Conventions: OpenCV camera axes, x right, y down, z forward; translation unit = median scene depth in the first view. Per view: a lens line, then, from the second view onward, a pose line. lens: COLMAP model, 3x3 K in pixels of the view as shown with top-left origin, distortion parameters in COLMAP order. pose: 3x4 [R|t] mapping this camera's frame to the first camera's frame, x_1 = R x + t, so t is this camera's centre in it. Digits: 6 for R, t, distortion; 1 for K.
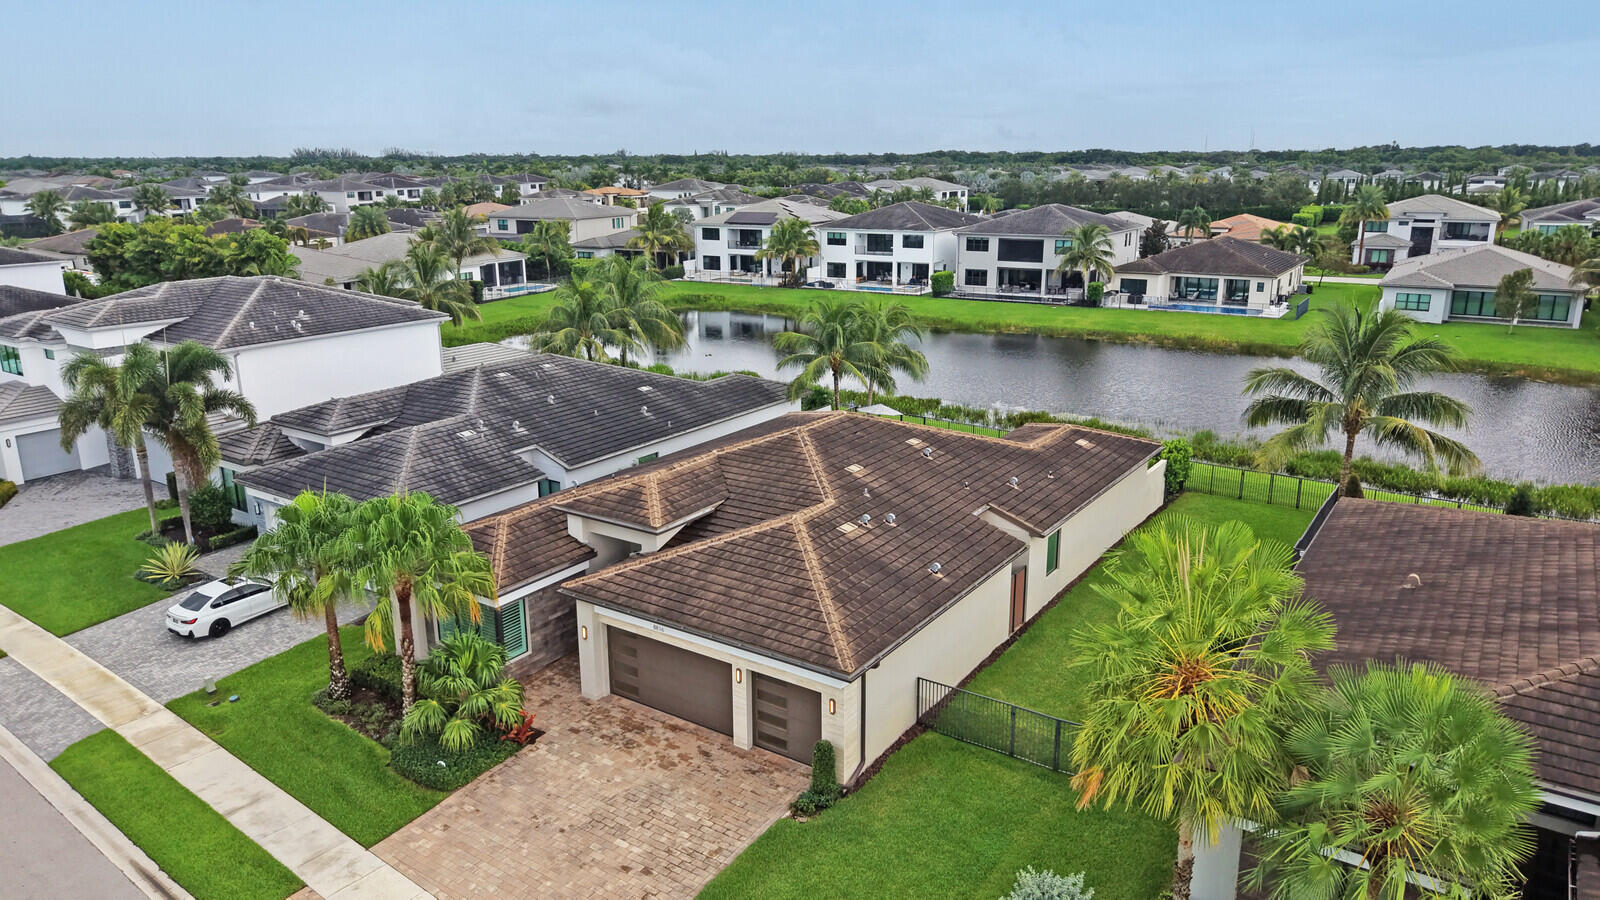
lens RADIAL K [[1063.9, 0, 799.6], [0, 1063.9, 455.0], [0, 0, 1]] dist [0.025483, -0.040193]
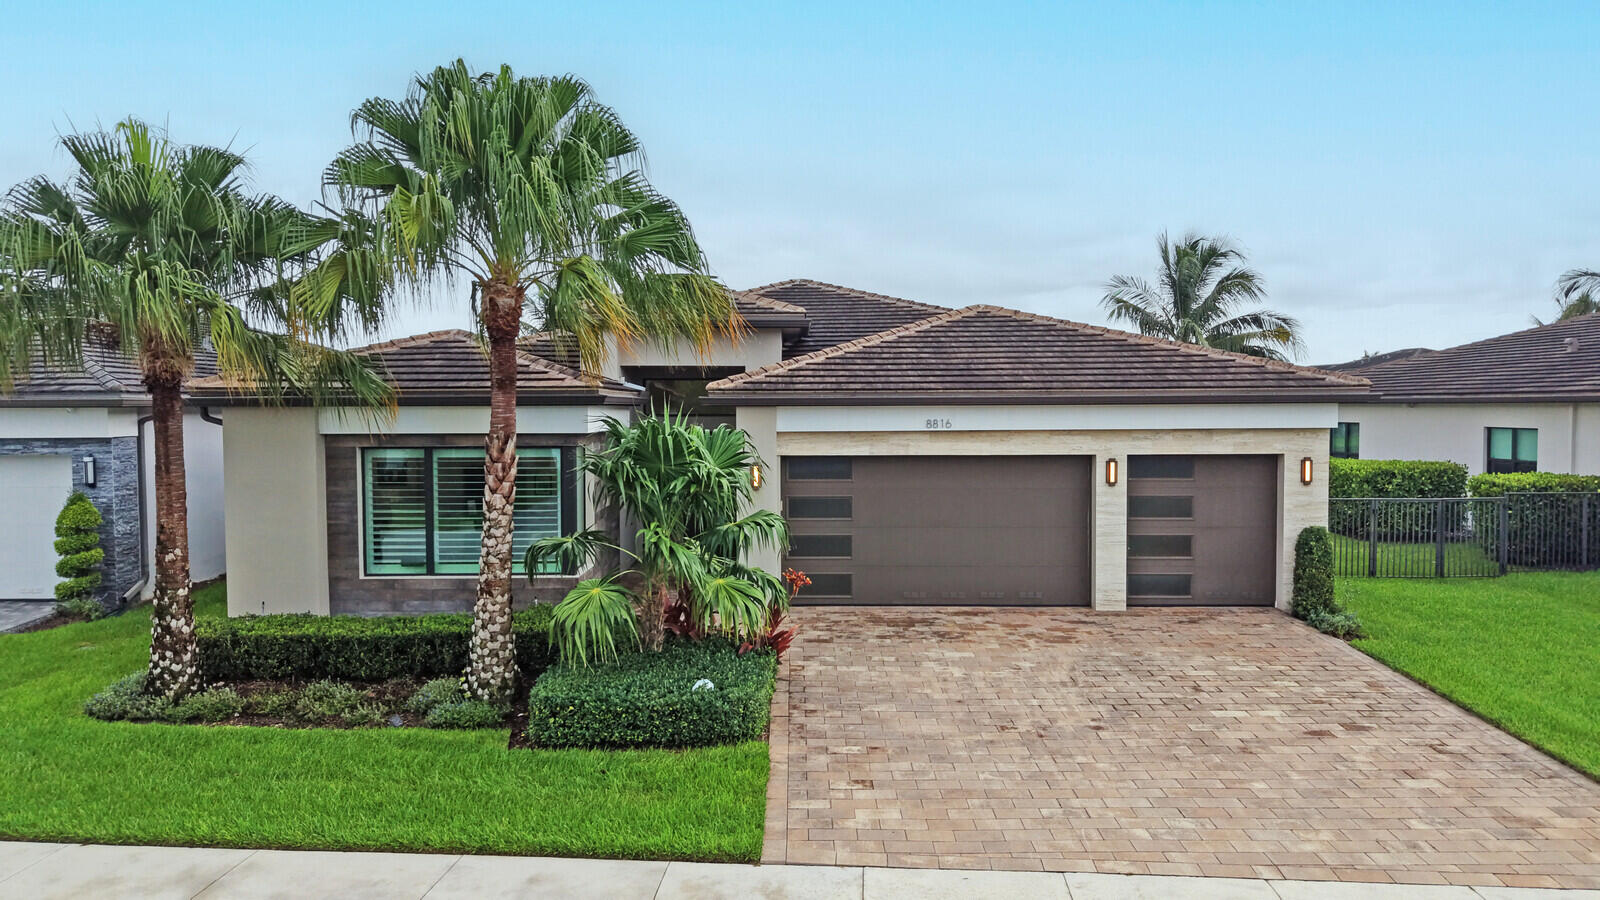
lens RADIAL K [[1063.9, 0, 789.1], [0, 1063.9, 464.7], [0, 0, 1]] dist [0.025483, -0.040193]
pose [[0.826104, -0.024127, 0.563001, -0.121323], [0.150553, 0.972217, -0.179245, 0.064733], [-0.543034, 0.232837, 0.806784, 0.145350]]
